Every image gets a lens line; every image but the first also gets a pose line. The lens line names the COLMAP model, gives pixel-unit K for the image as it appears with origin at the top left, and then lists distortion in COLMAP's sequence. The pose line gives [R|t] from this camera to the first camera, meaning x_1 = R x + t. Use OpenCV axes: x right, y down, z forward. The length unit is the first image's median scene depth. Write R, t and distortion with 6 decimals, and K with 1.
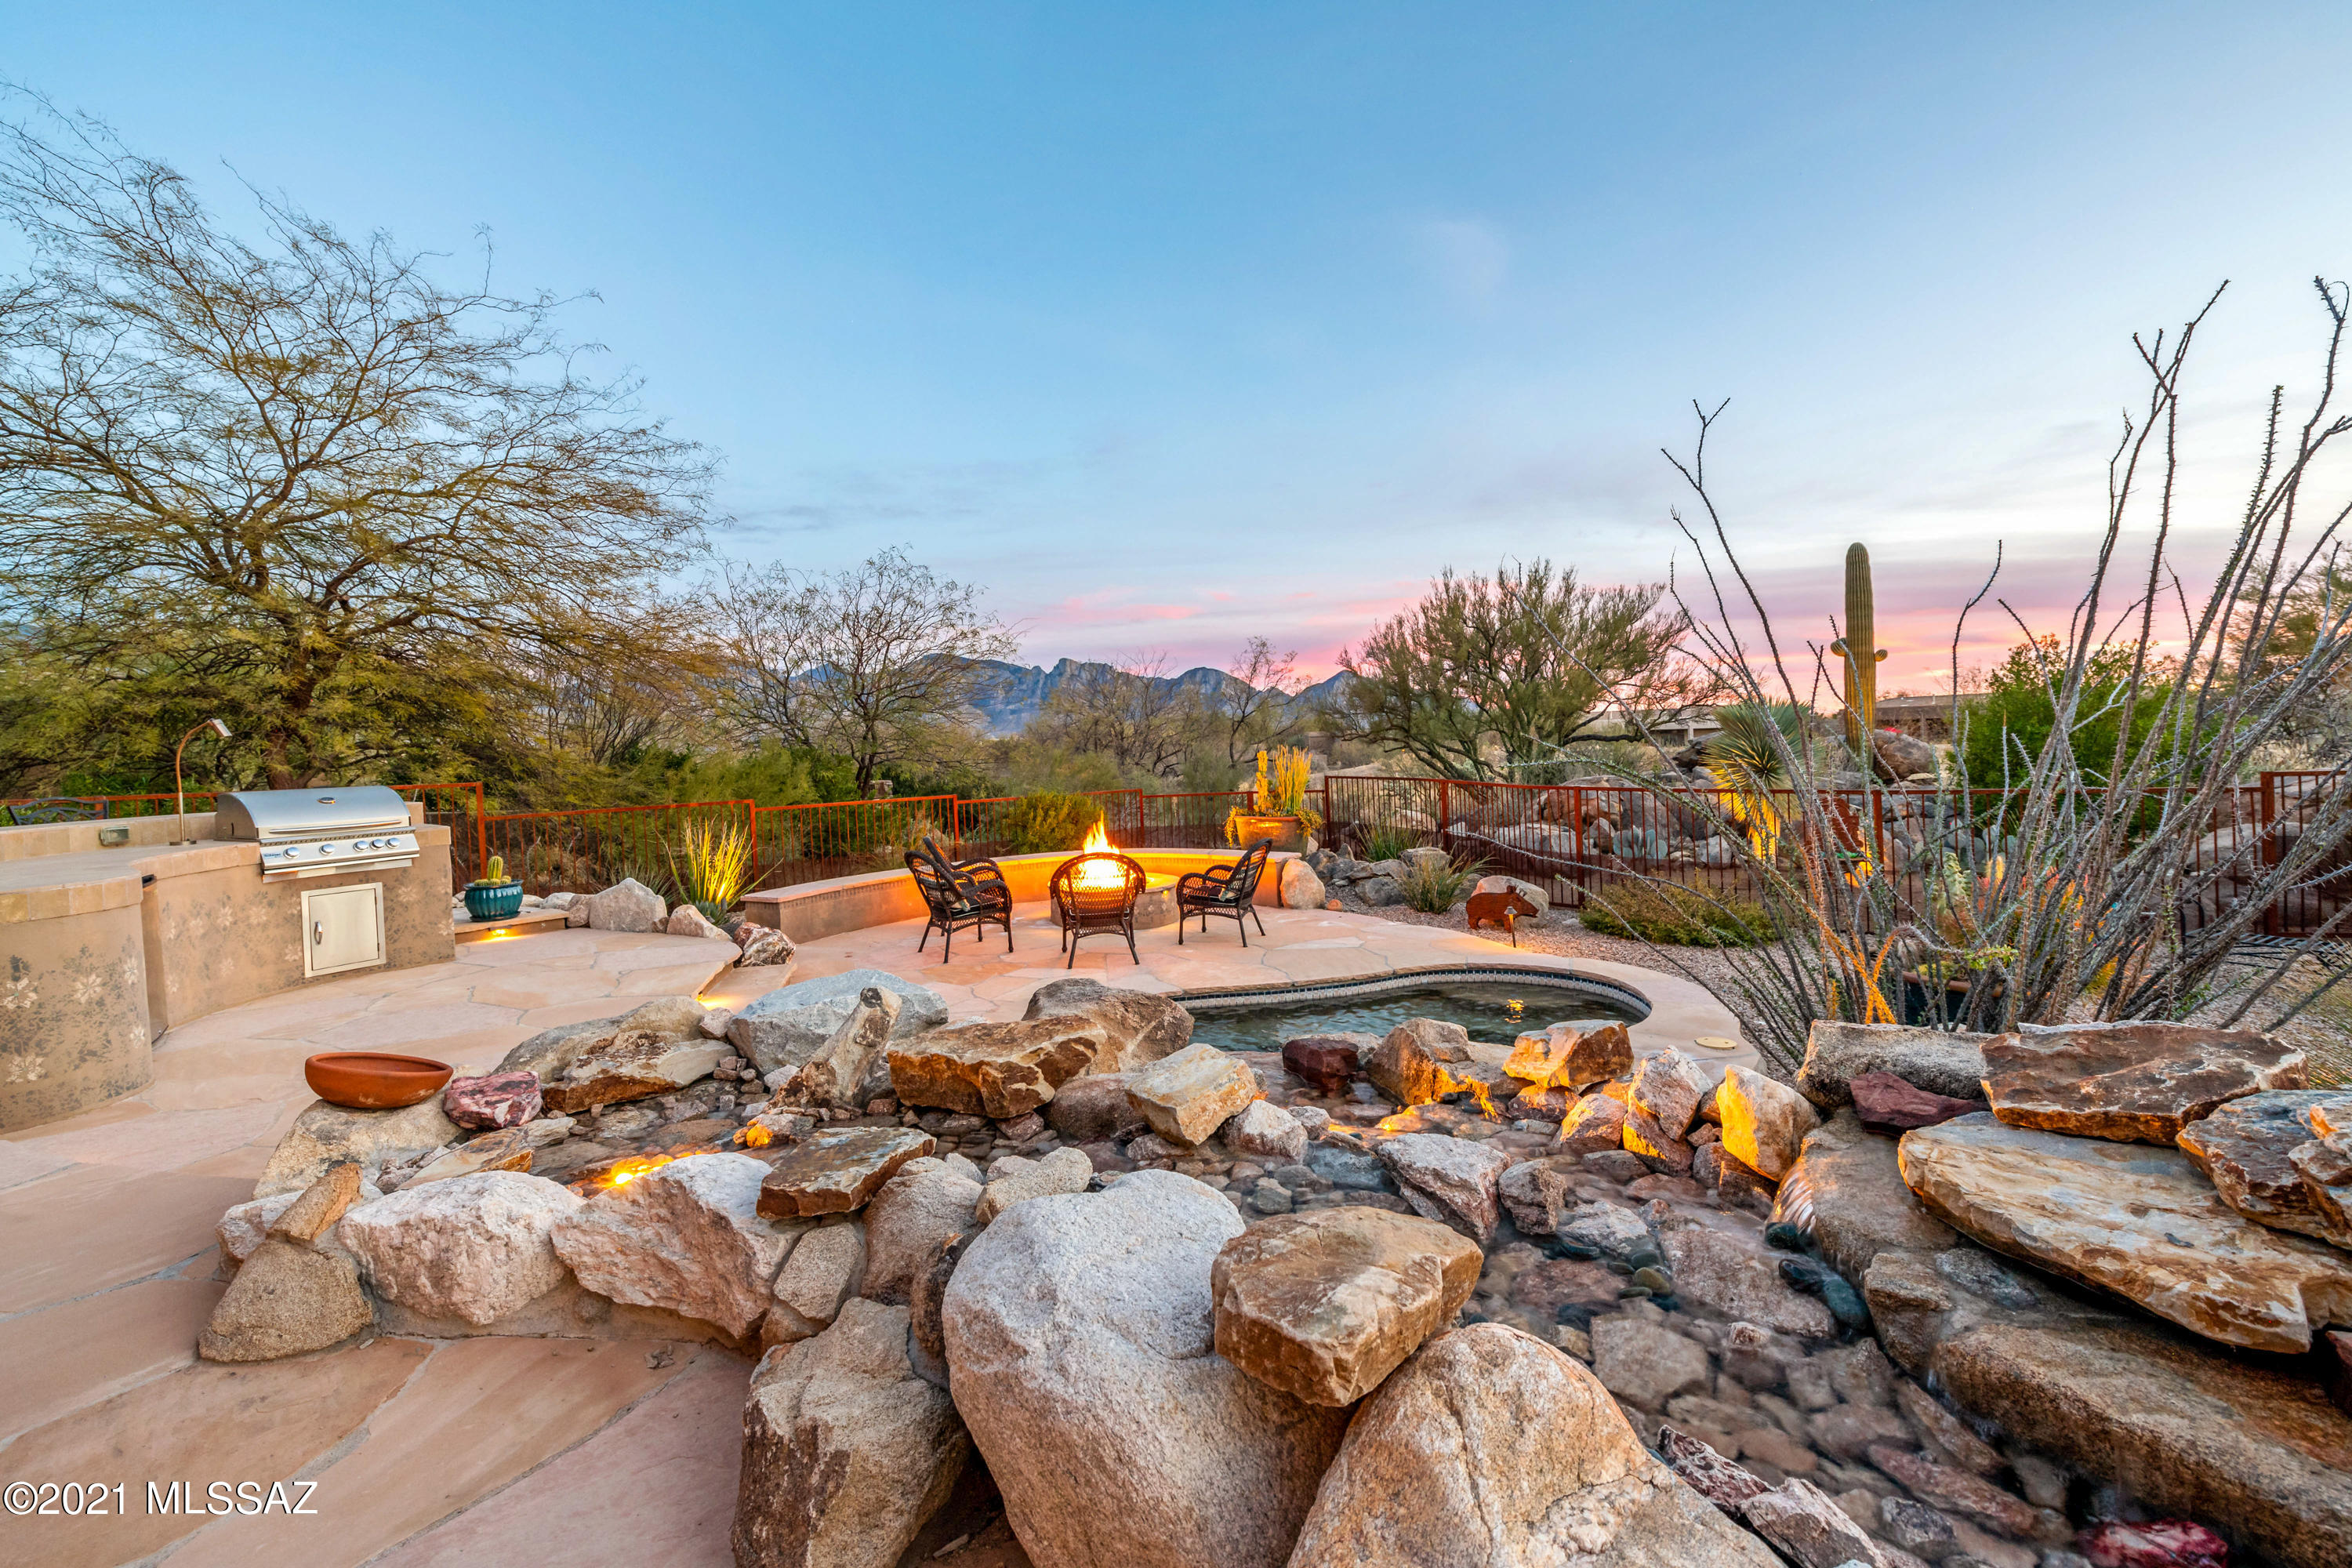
lens RADIAL K [[942.9, 0, 1188.7], [0, 942.9, 769.0], [0, 0, 1]] dist [-0.000382, -0.000373]
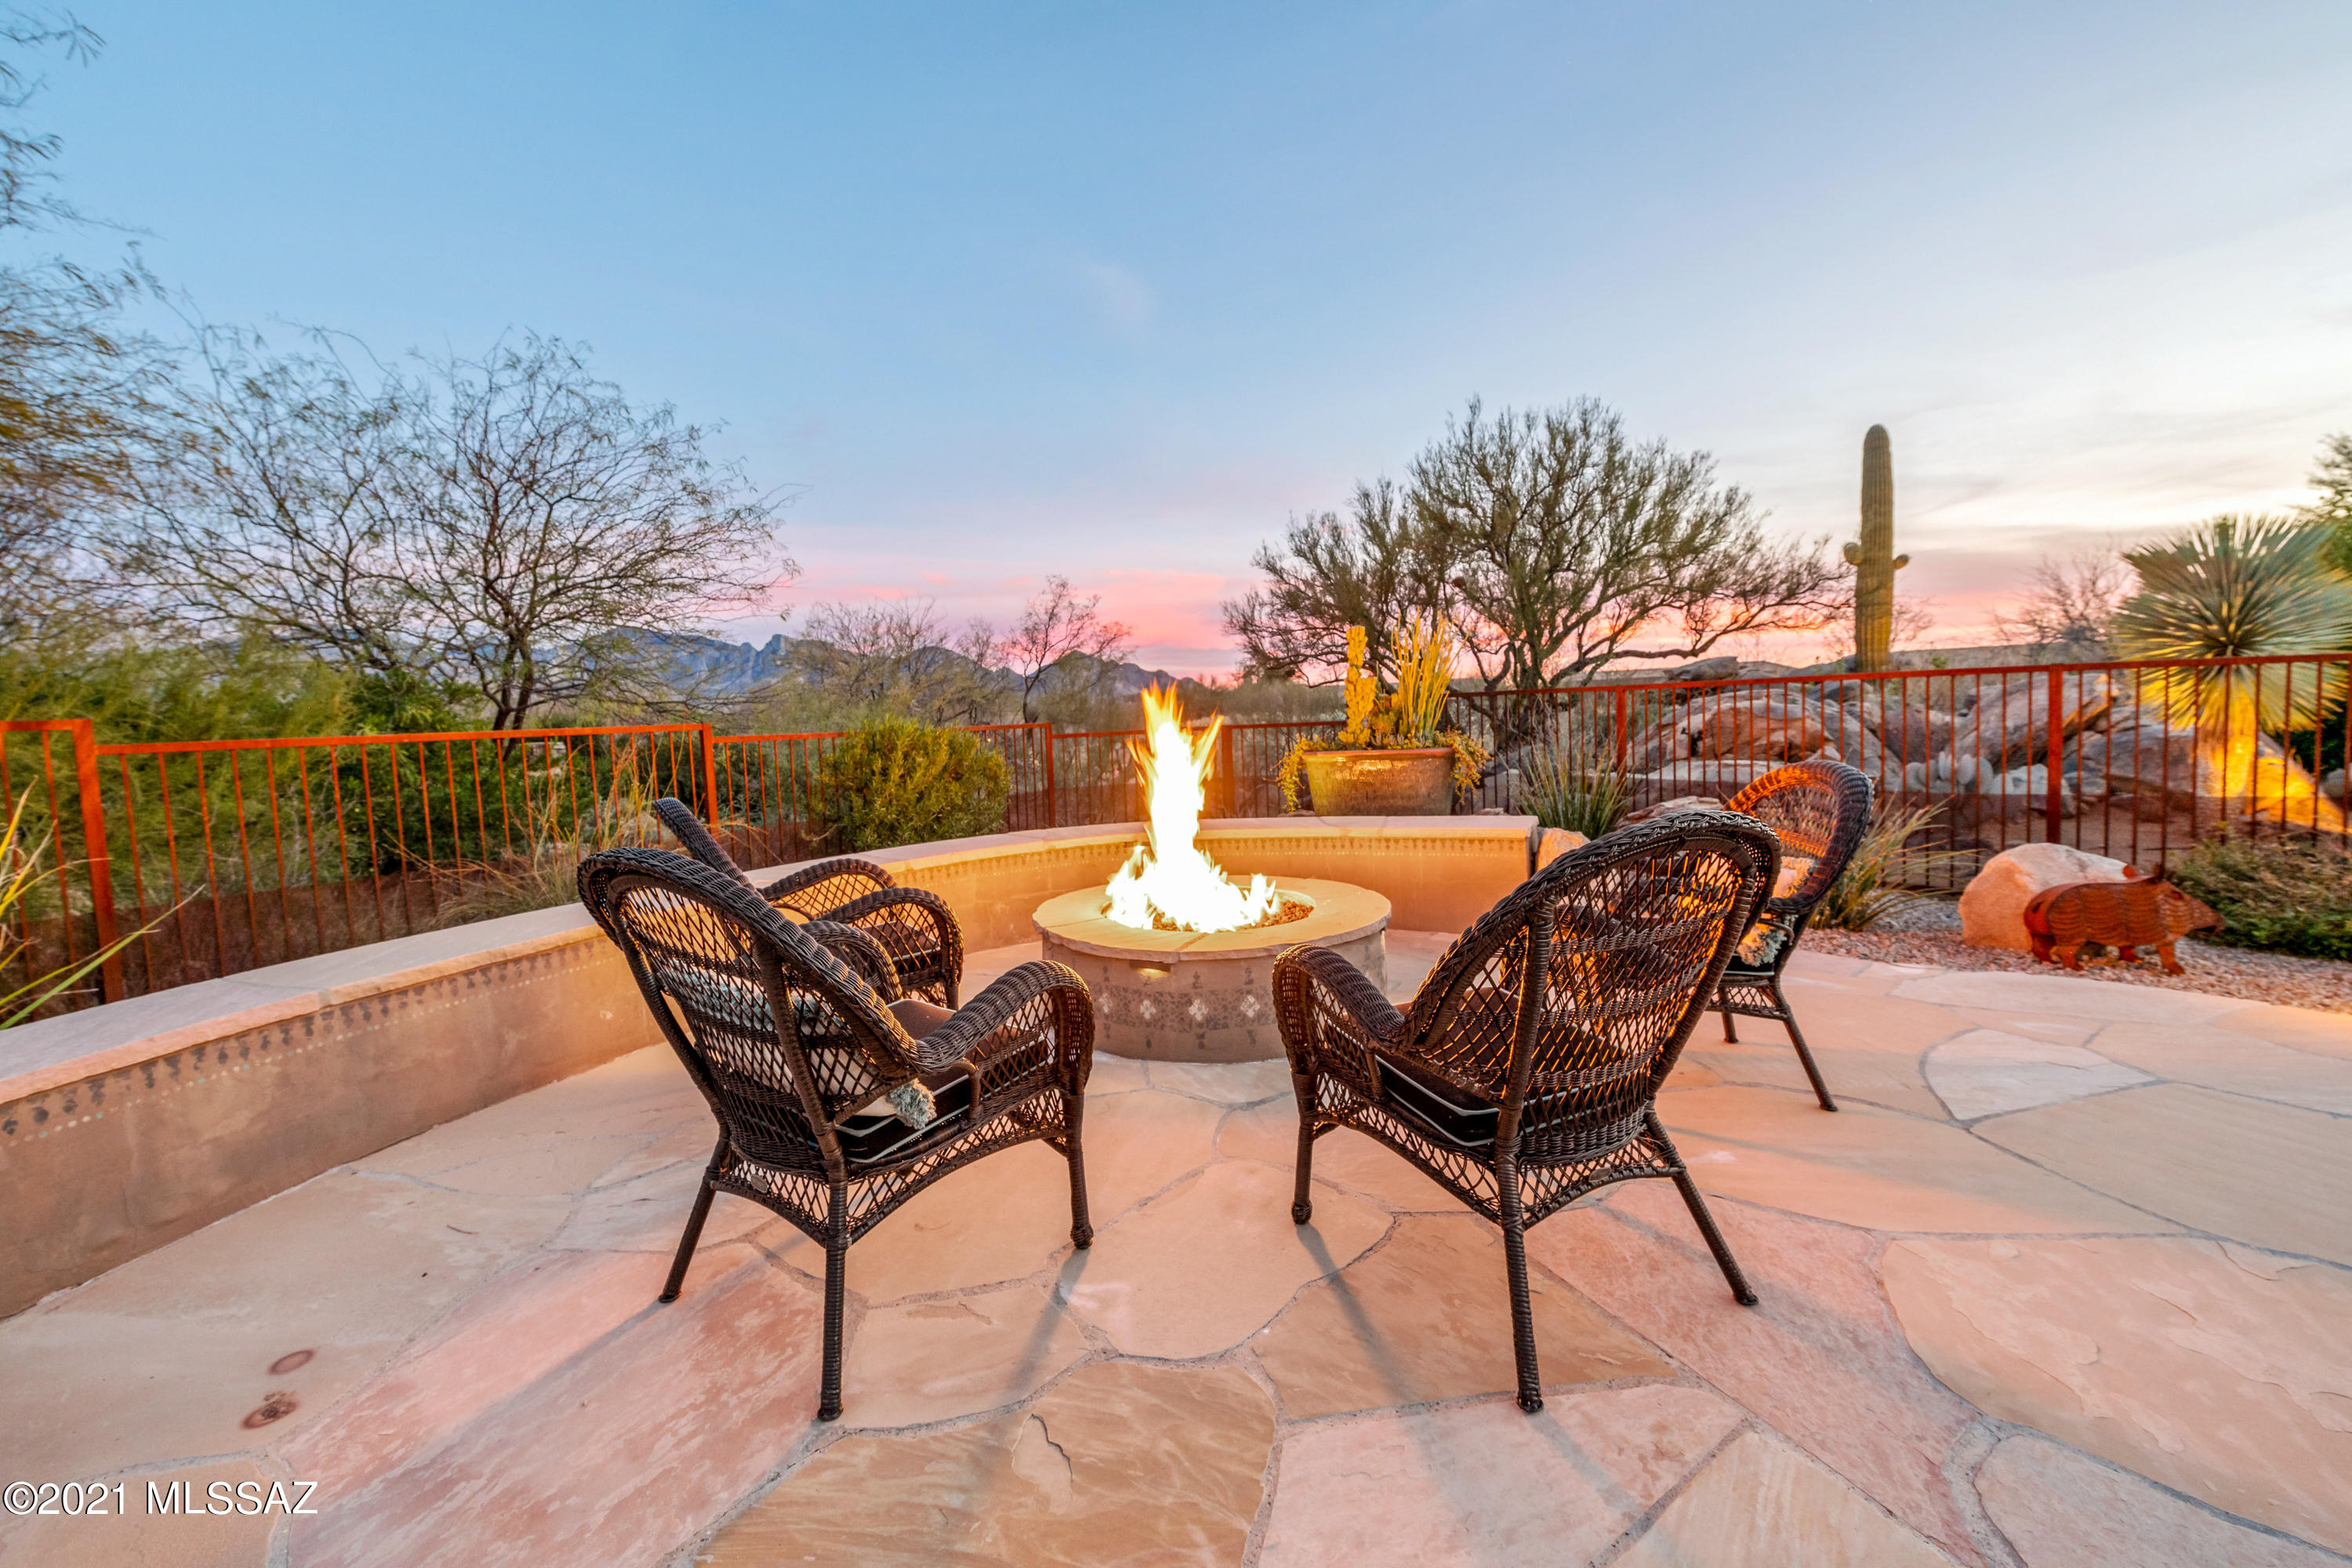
lens RADIAL K [[930.7, 0, 1160.5], [0, 930.7, 762.1], [0, 0, 1]] dist [-0.010350, -0.000144]
pose [[0.966227, -0.022066, 0.256746, -0.157597], [0.018872, 0.999711, 0.014898, 0.045694], [-0.257001, -0.009549, 0.966364, 0.527145]]
